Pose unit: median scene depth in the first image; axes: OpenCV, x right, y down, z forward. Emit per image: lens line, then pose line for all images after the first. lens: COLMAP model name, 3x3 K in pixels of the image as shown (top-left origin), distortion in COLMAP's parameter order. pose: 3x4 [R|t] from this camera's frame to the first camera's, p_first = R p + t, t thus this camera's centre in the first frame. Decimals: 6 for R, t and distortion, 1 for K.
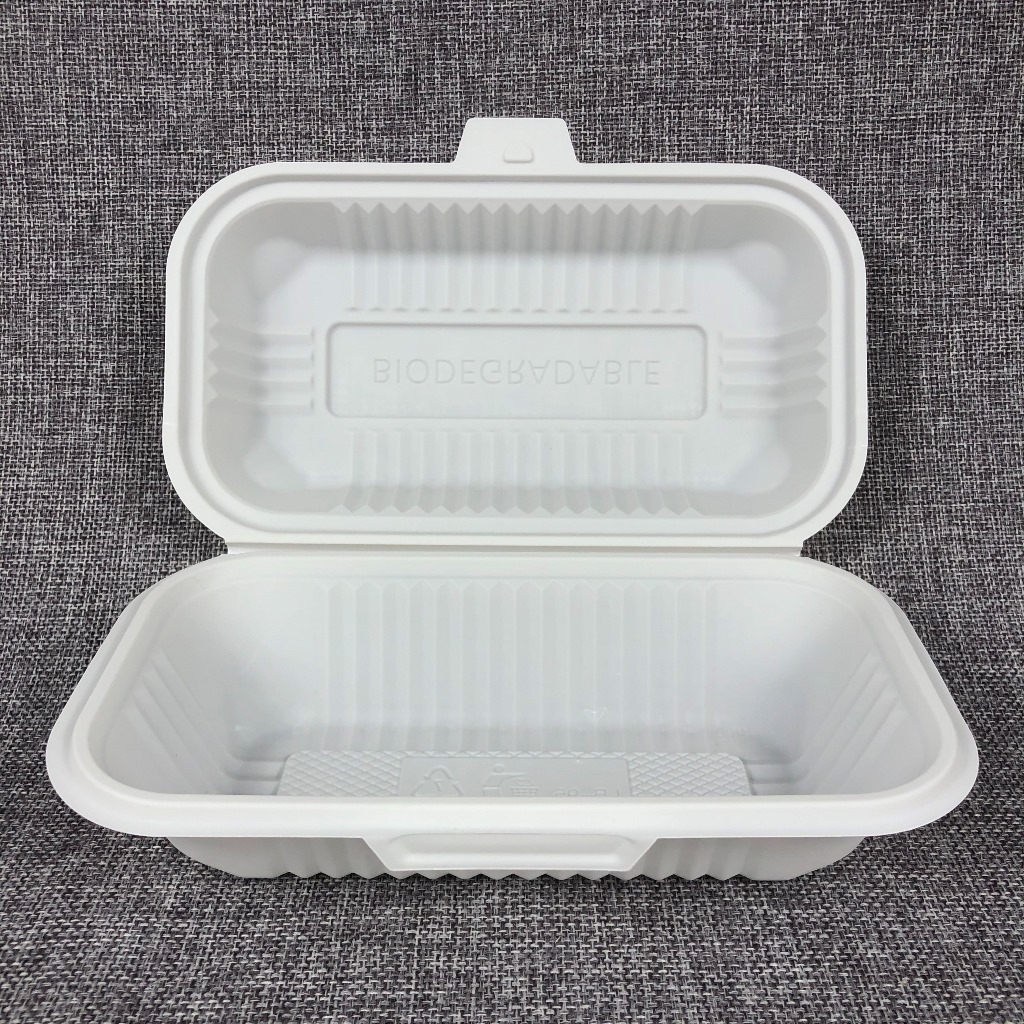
lens RADIAL K [[1146.5, 0, 505.3], [0, 1146.5, 495.0], [0, 0, 1]] dist [0.009089, 0.000000]
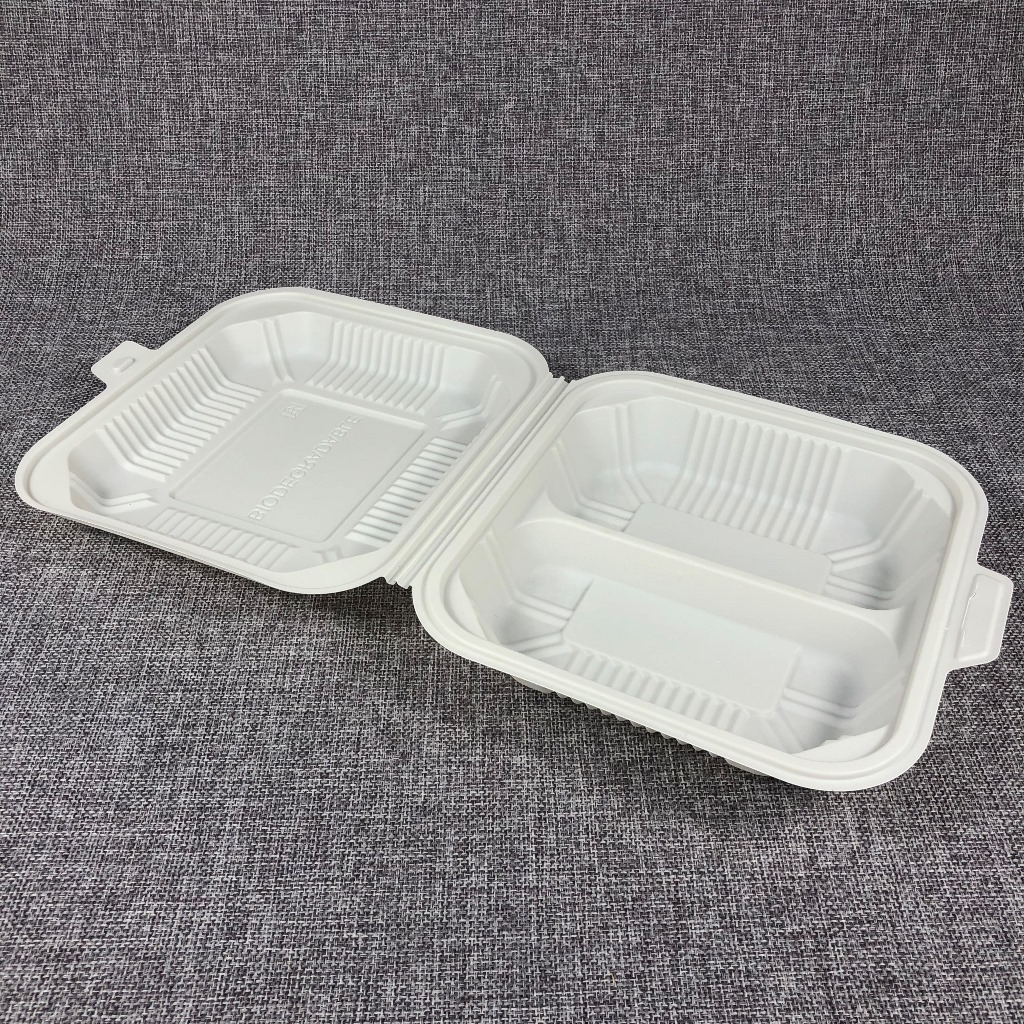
lens RADIAL K [[1146.5, 0, 506.5], [0, 1146.5, 480.2], [0, 0, 1]] dist [0.009089, 0.000000]
pose [[0.999698, -0.004589, 0.024162, -0.093779], [-0.001741, 0.966768, 0.255650, -0.022802], [-0.024532, -0.255615, 0.966467, -0.839262]]
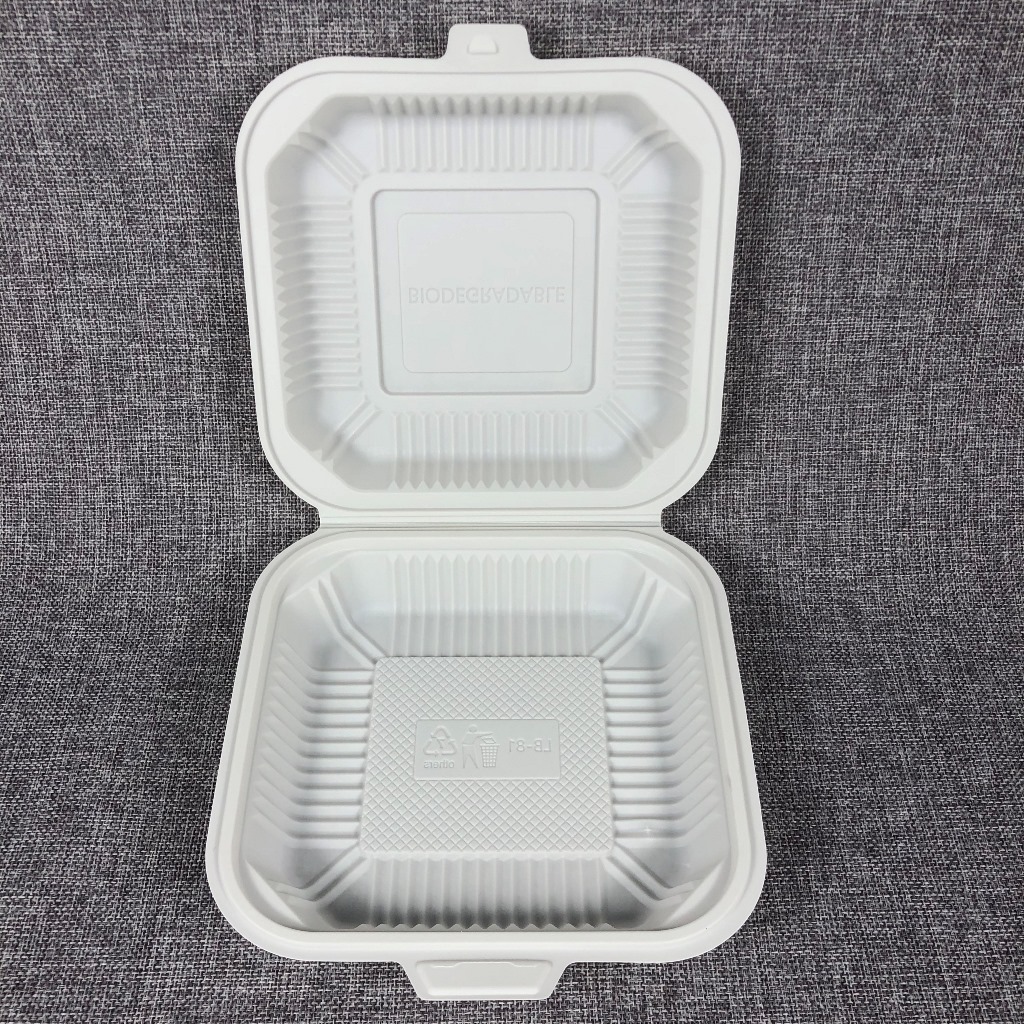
lens RADIAL K [[1146.5, 0, 504.5], [0, 1146.5, 514.8], [0, 0, 1]] dist [0.009089, 0.000000]
pose [[0.999959, -0.003232, 0.008445, -0.005369], [-0.000502, 0.912630, 0.408787, -0.491226], [-0.009028, -0.408774, 0.912591, -0.317957]]
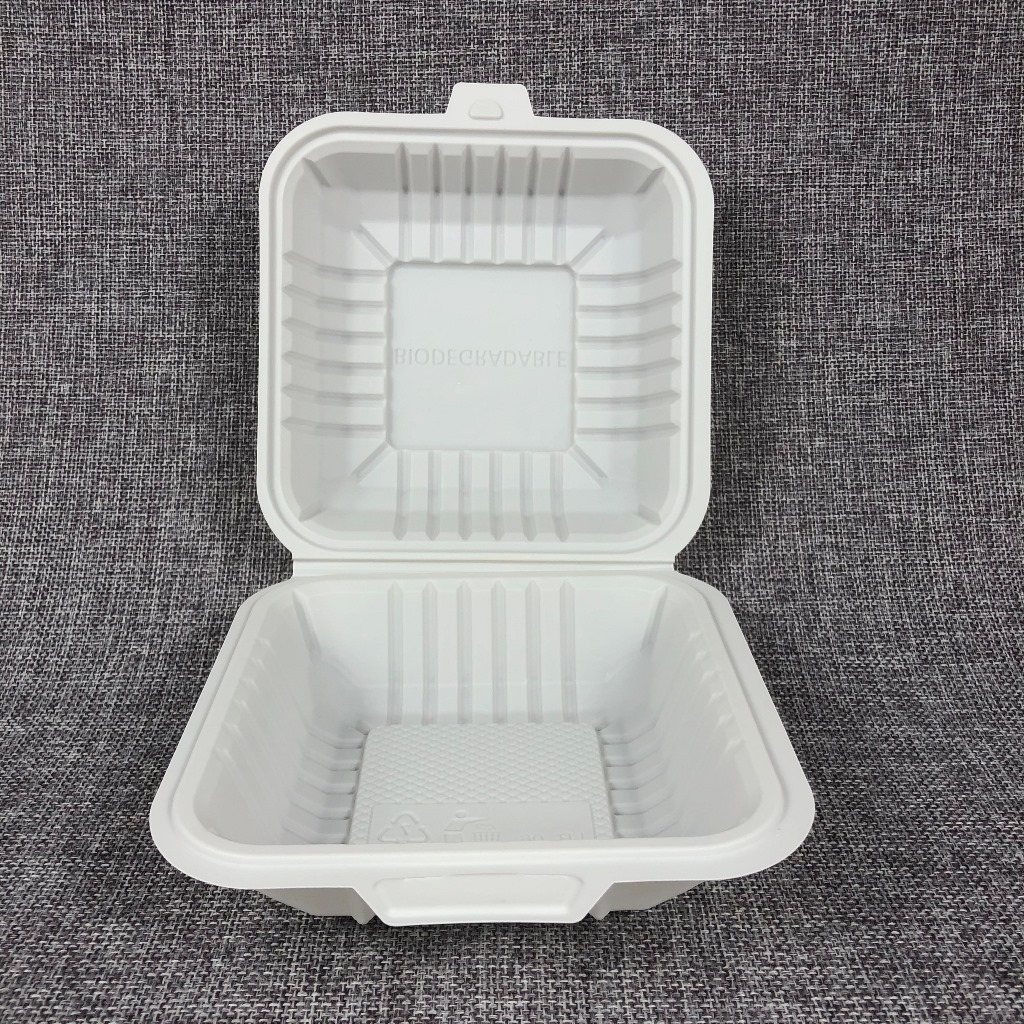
lens RADIAL K [[1146.5, 0, 504.6], [0, 1146.5, 495.1], [0, 0, 1]] dist [0.009089, 0.000000]
pose [[0.999948, 0.006748, 0.007693, 0.068877], [-0.006259, 0.998064, -0.061878, 0.057754], [-0.008096, 0.061826, 0.998054, -0.100084]]
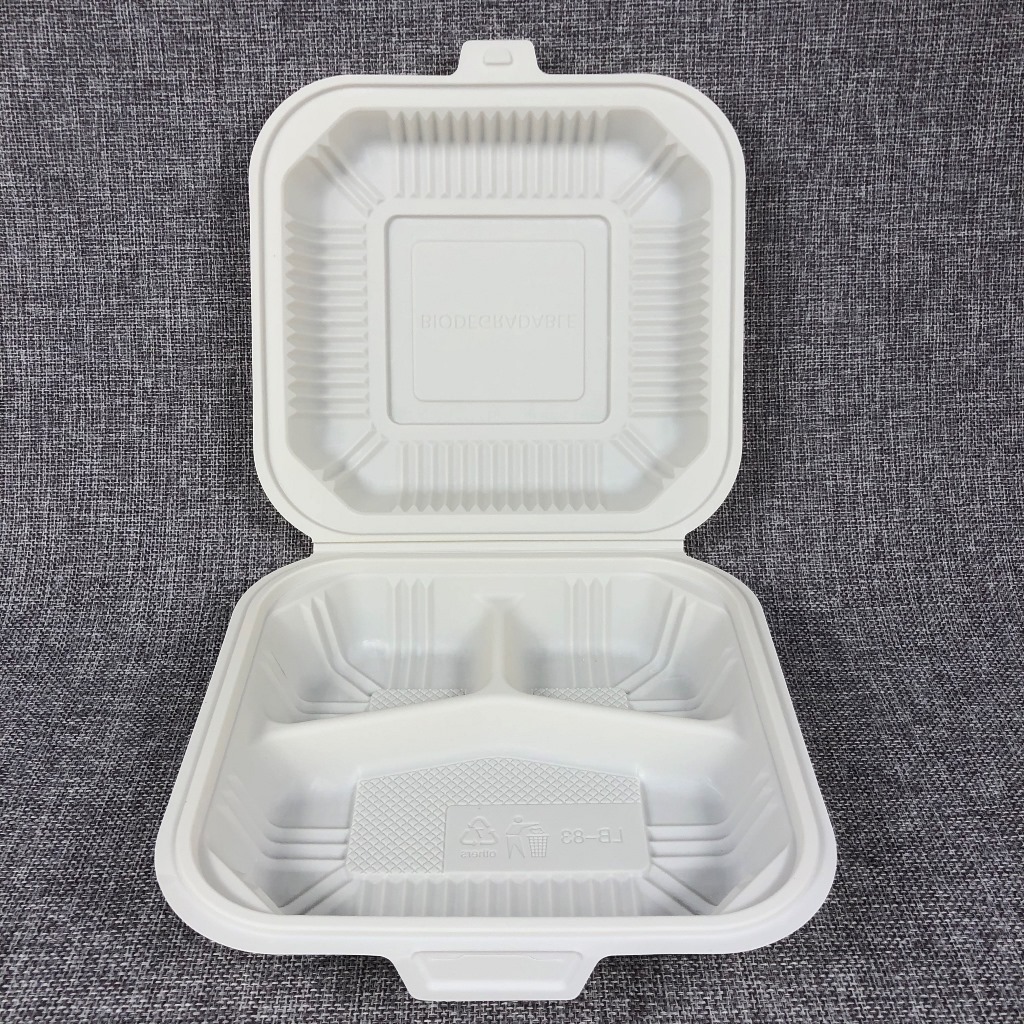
lens RADIAL K [[1146.5, 0, 507.4], [0, 1146.5, 493.3], [0, 0, 1]] dist [0.009089, 0.000000]
pose [[0.999873, -0.006224, 0.014651, 0.049668], [0.004694, 0.994747, 0.102257, -0.117760], [-0.015211, -0.102175, 0.994650, -0.344090]]
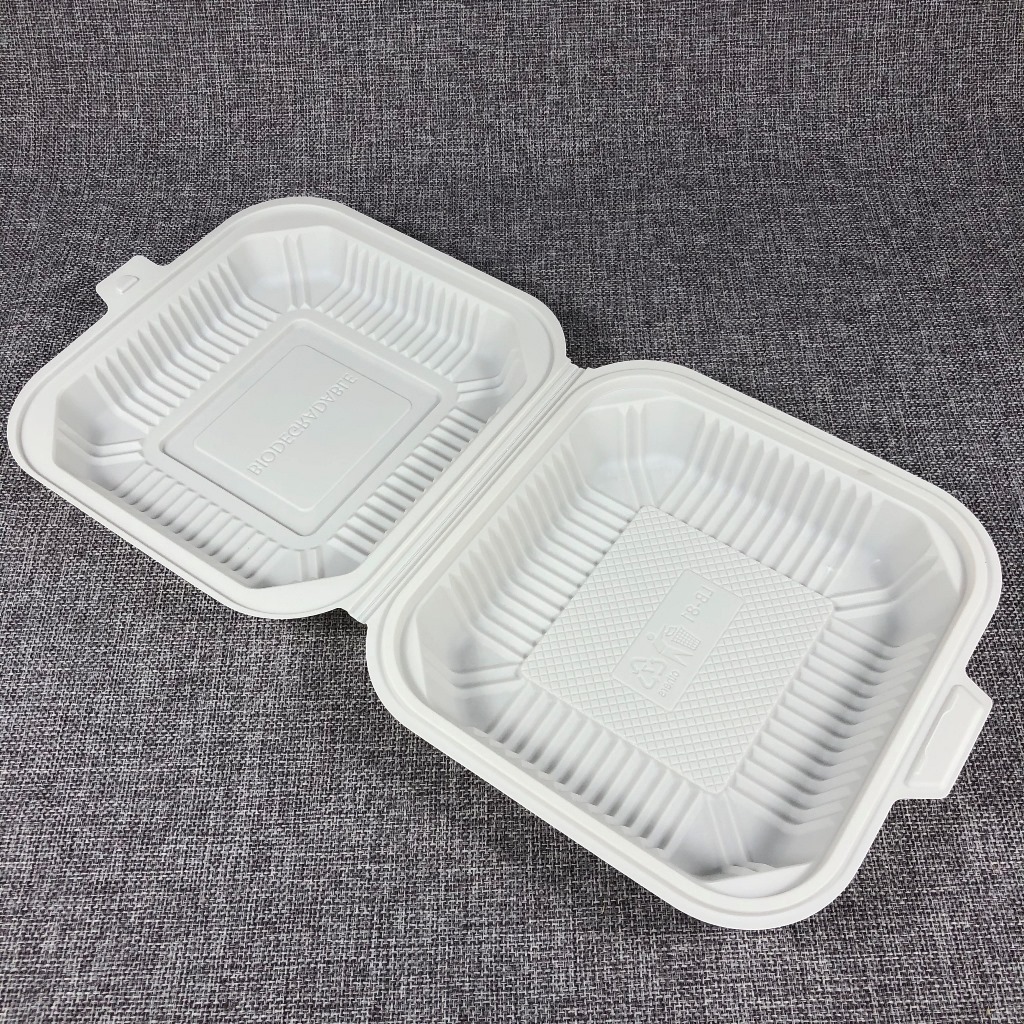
lens RADIAL K [[1146.5, 0, 508.0], [0, 1146.5, 495.7], [0, 0, 1]] dist [0.009089, 0.000000]
pose [[0.999745, -0.021977, 0.005160, -0.067233], [0.016556, 0.869171, 0.494235, -0.232047], [-0.015347, -0.494023, 0.869313, -0.763533]]
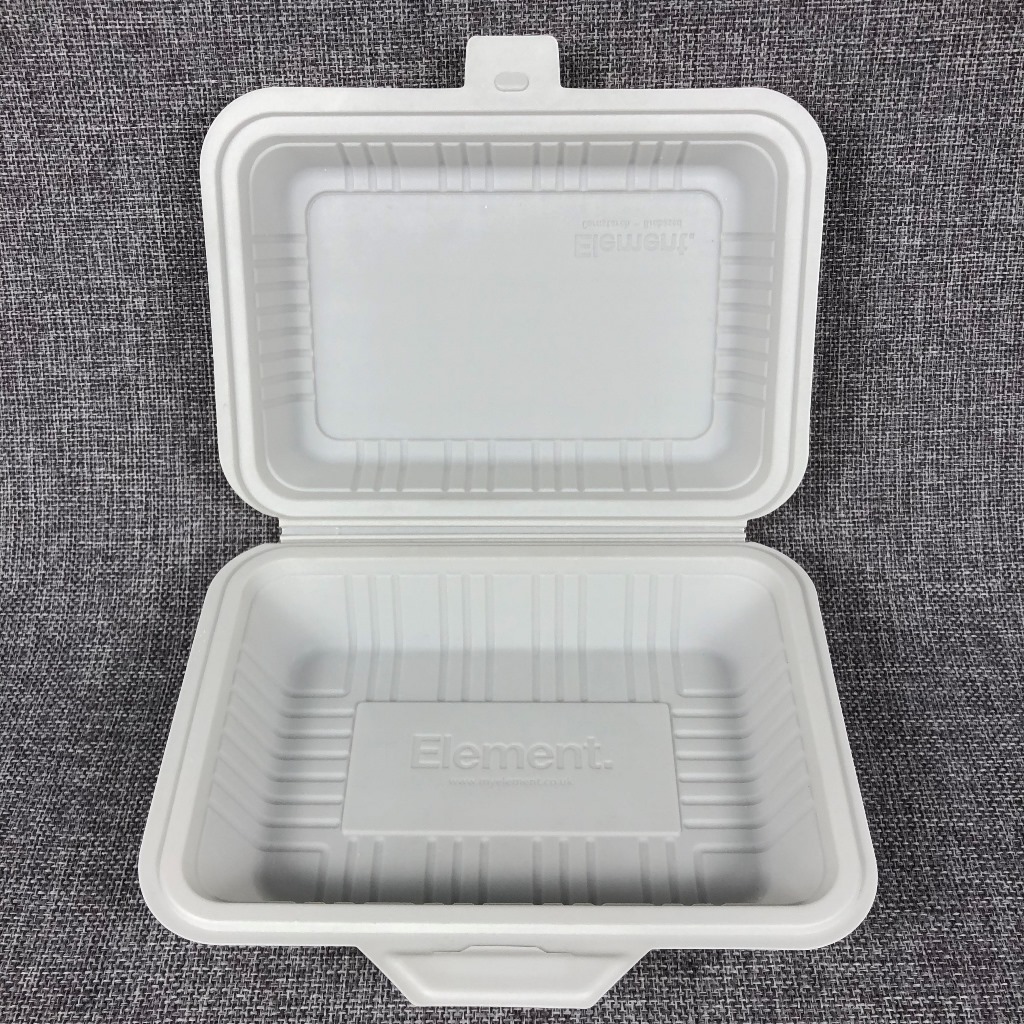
lens RADIAL K [[1146.5, 0, 509.5], [0, 1146.5, 515.3], [0, 0, 1]] dist [0.009089, 0.000000]
pose [[0.999858, -0.005866, -0.015820, 0.007819], [0.011064, 0.935821, 0.352301, -0.298110], [0.012738, -0.352426, 0.935753, -0.048672]]
